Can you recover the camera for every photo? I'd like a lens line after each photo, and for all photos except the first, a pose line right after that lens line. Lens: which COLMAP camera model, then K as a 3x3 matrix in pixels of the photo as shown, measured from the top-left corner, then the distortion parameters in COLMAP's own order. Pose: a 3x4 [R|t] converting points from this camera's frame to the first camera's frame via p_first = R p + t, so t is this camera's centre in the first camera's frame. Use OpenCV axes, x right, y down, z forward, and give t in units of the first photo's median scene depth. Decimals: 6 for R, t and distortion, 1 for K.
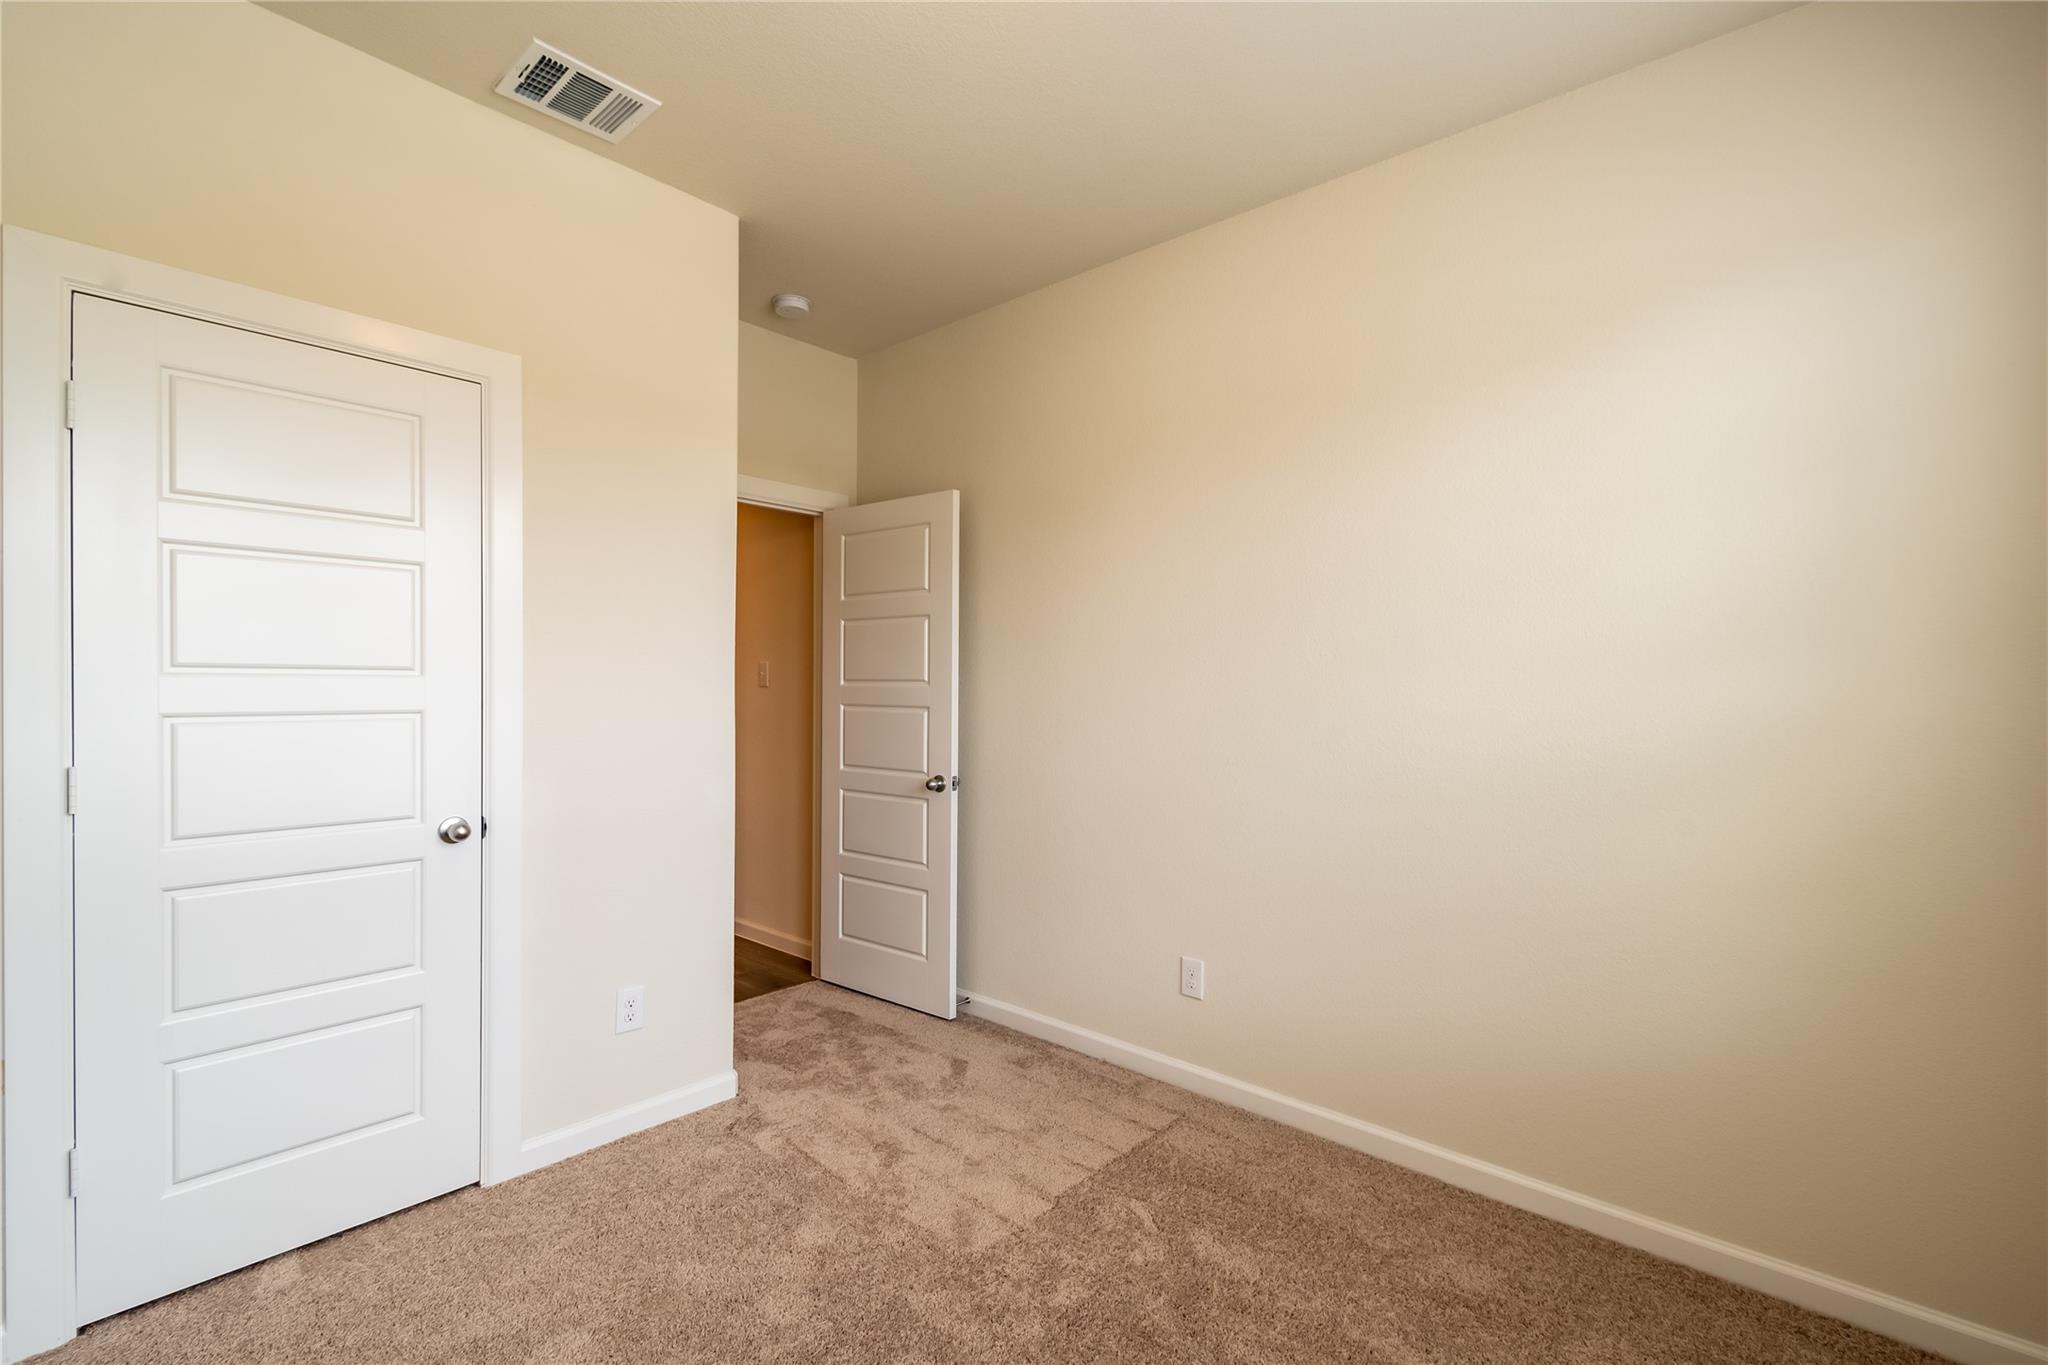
lens RADIAL K [[919.8, 0, 1030.4], [0, 919.8, 684.4], [0, 0, 1]] dist [-0.001629, -0.003538]
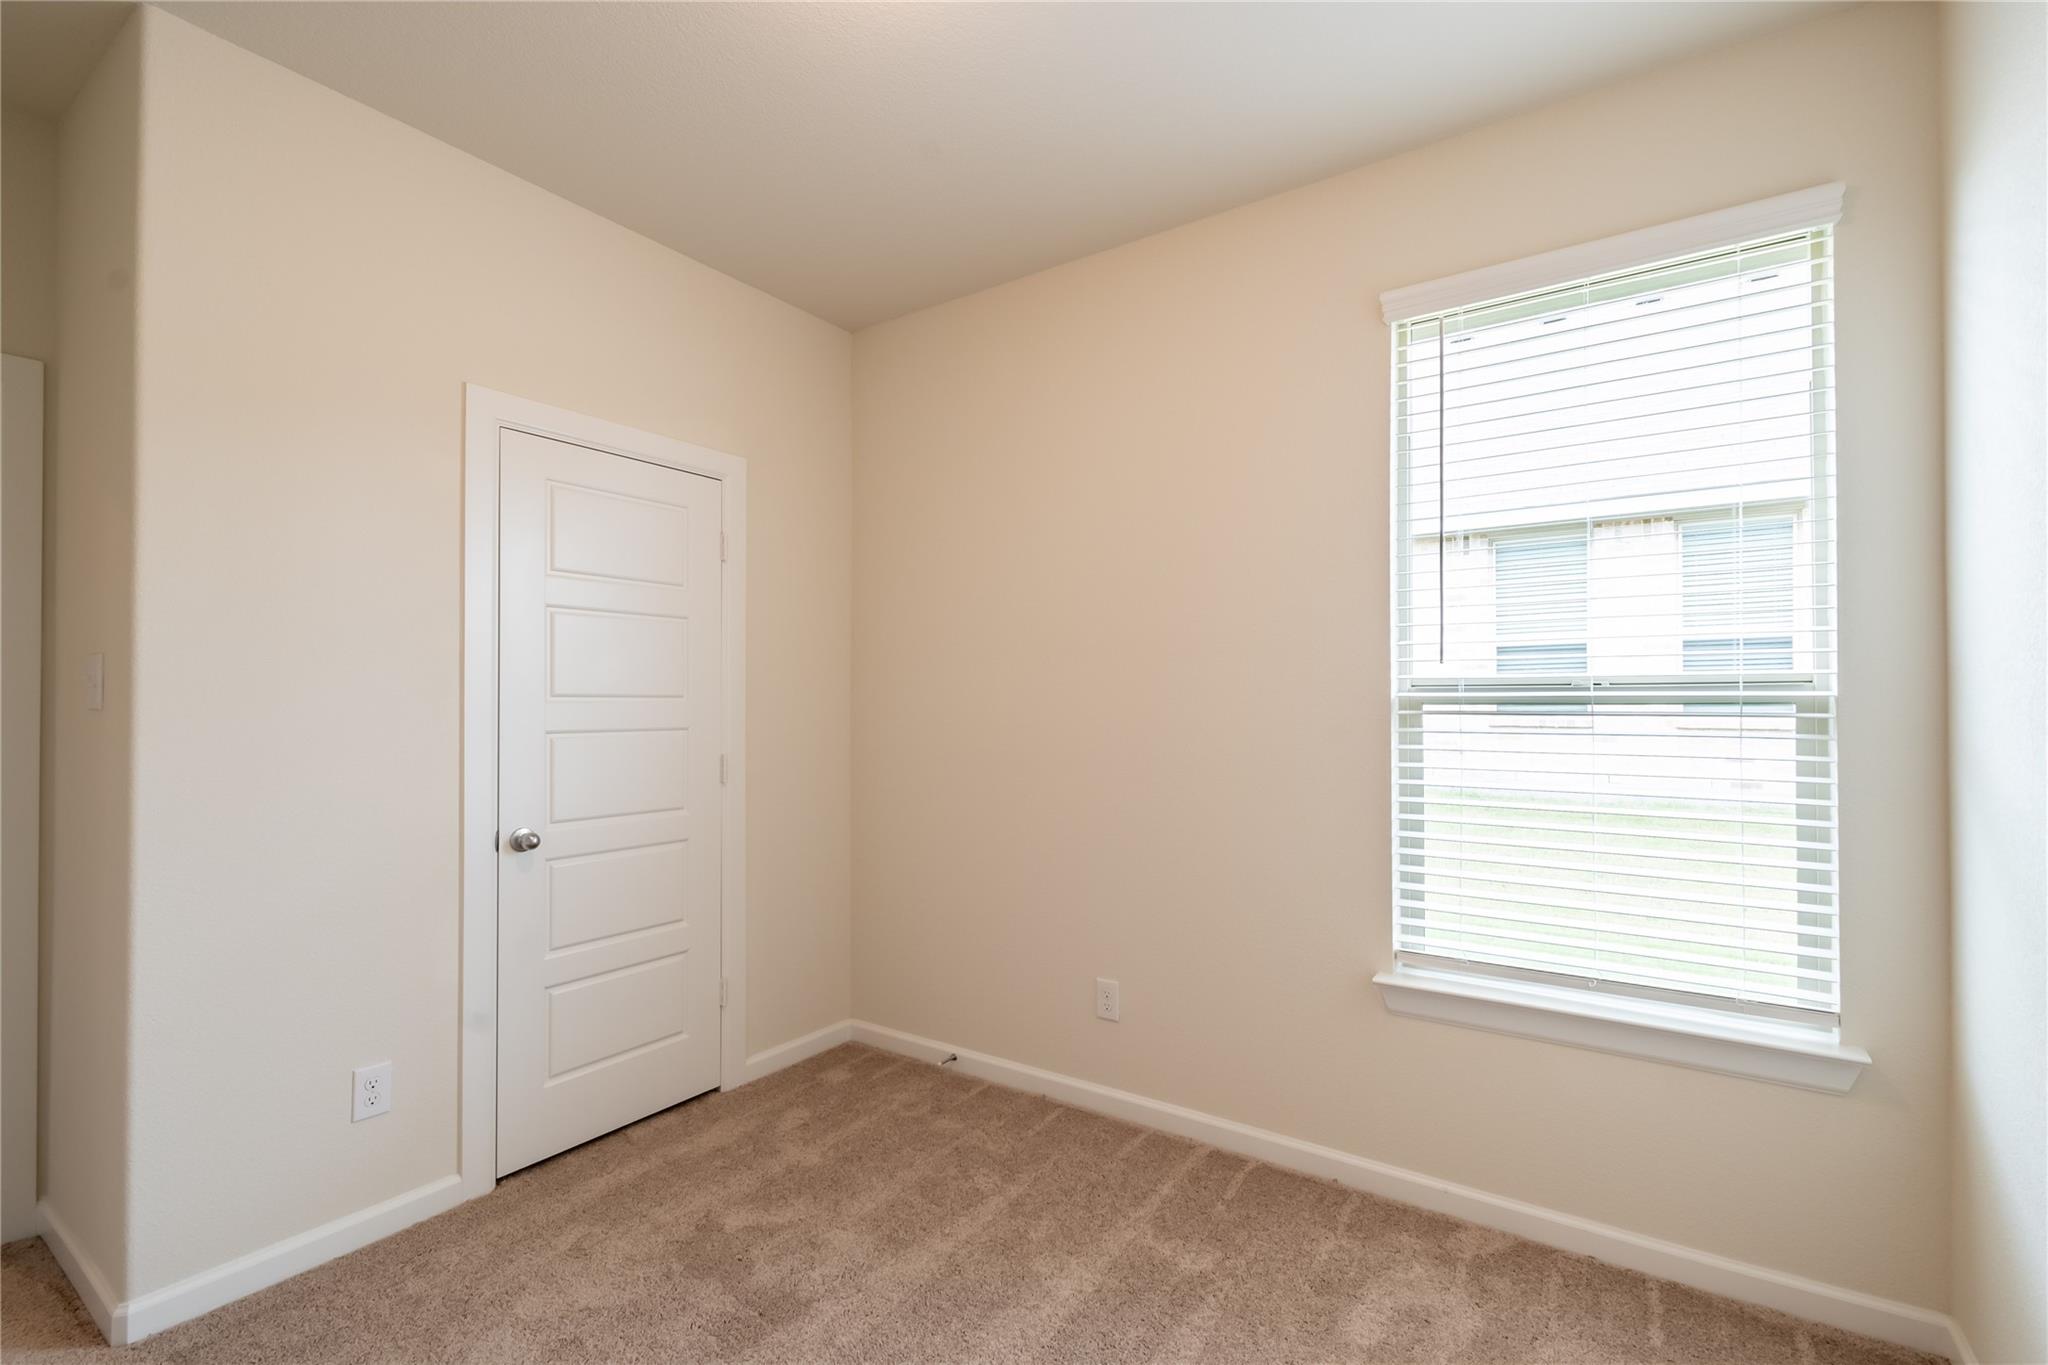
lens RADIAL K [[919.8, 0, 1021.7], [0, 919.8, 700.7], [0, 0, 1]] dist [-0.001629, -0.003538]
pose [[0.994590, -0.010133, 0.103382, -0.318348], [0.010430, 0.999943, -0.002333, -0.002723], [-0.103352, 0.003399, 0.994639, -0.370362]]
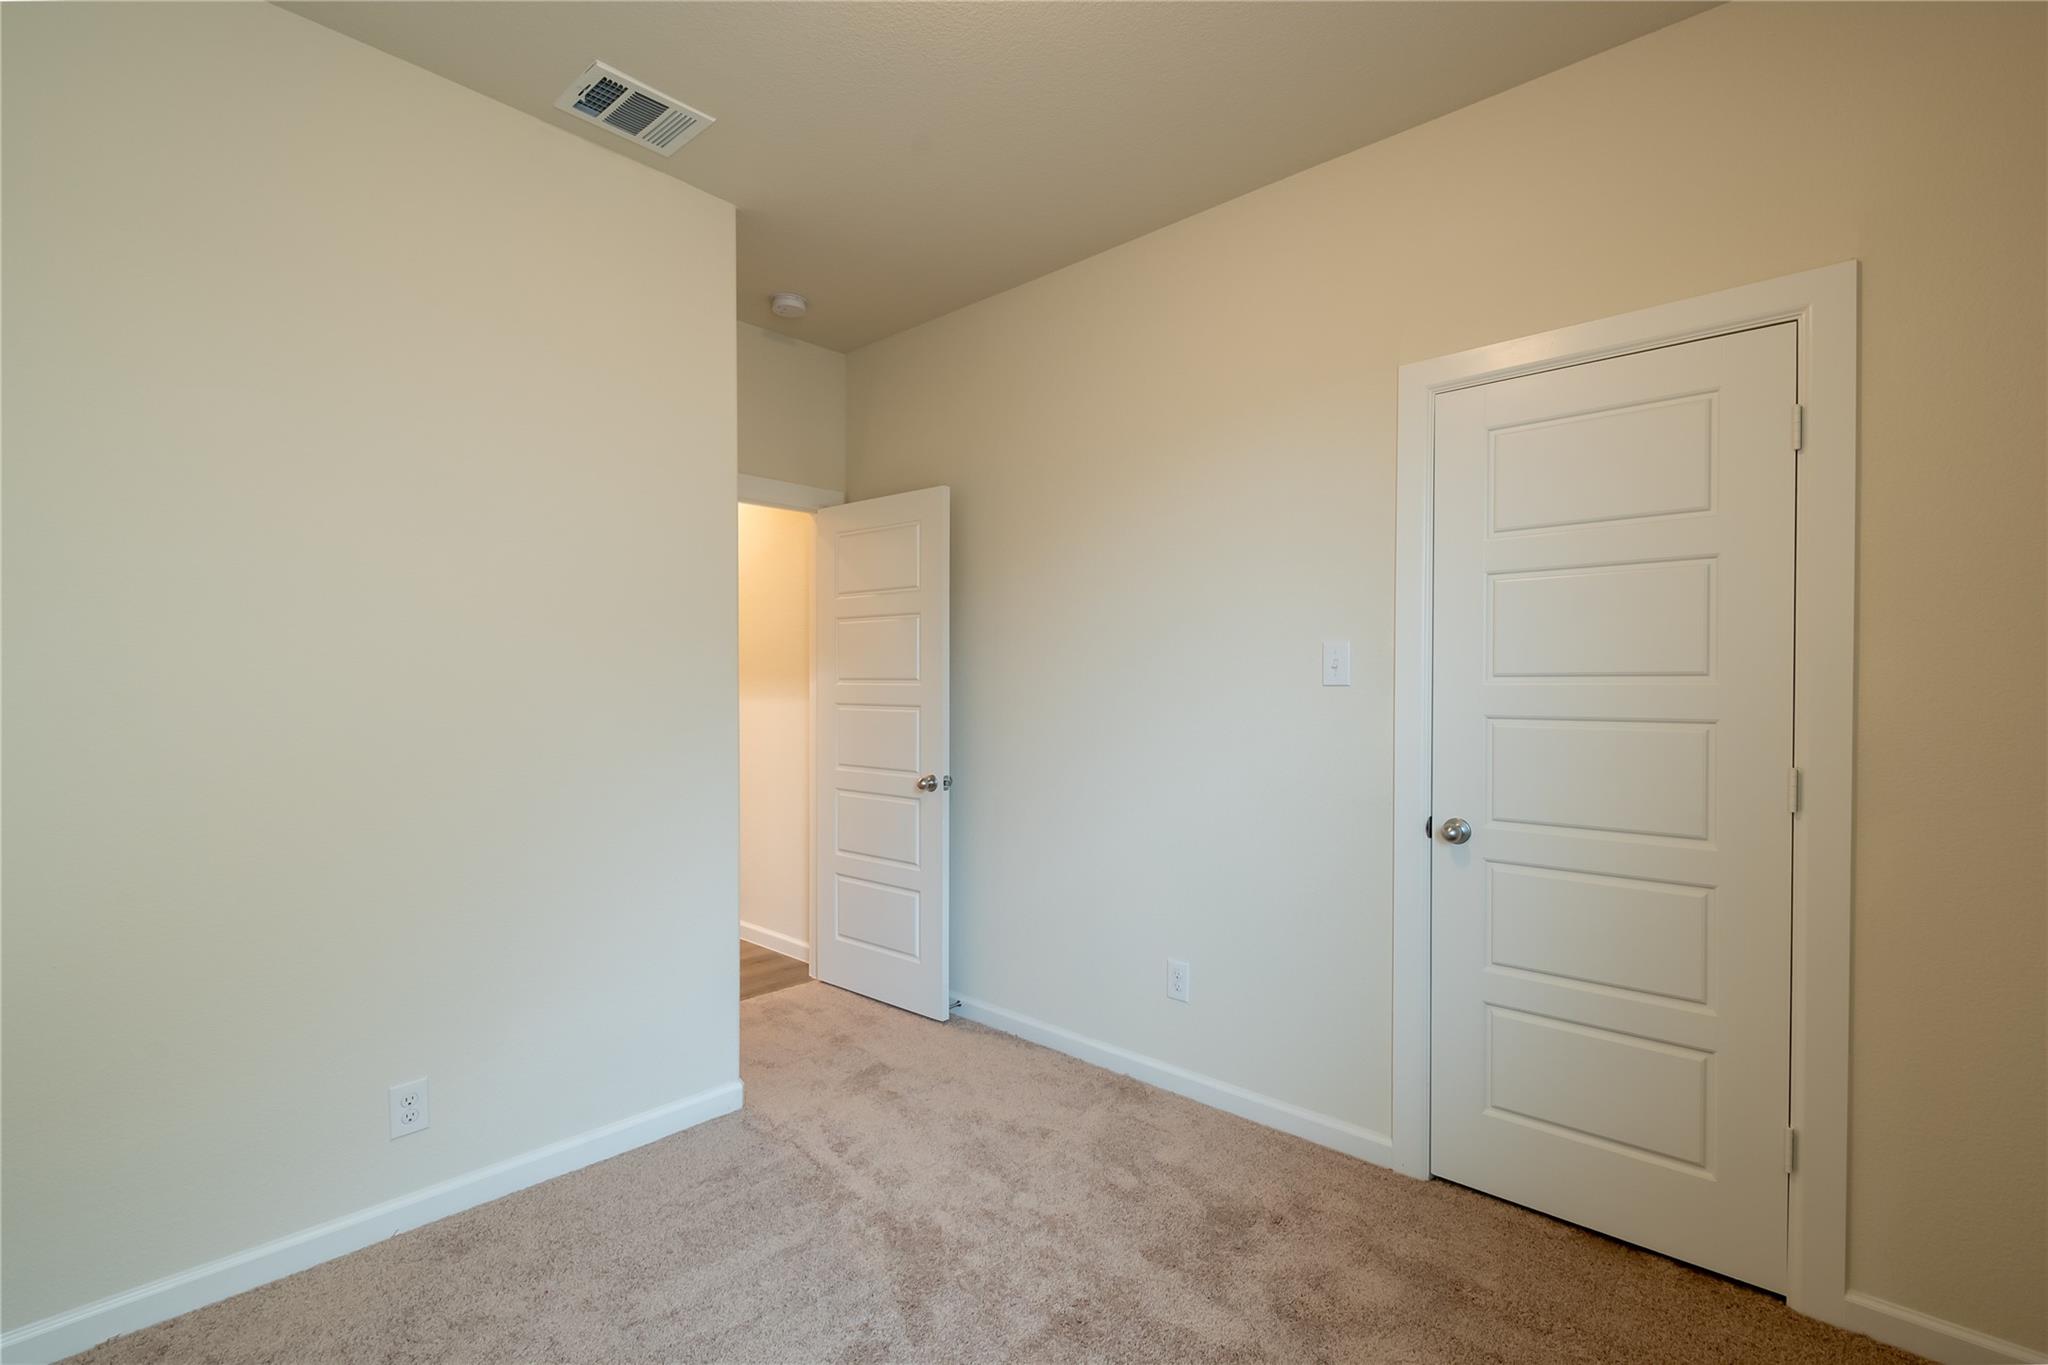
lens RADIAL K [[919.8, 0, 1010.2], [0, 919.8, 692.9], [0, 0, 1]] dist [-0.001629, -0.003538]
pose [[-0.052913, -0.002325, -0.998596, 0.262202], [-0.004253, 0.999989, -0.002103, 0.005825], [0.998590, 0.004136, -0.052923, 0.360390]]
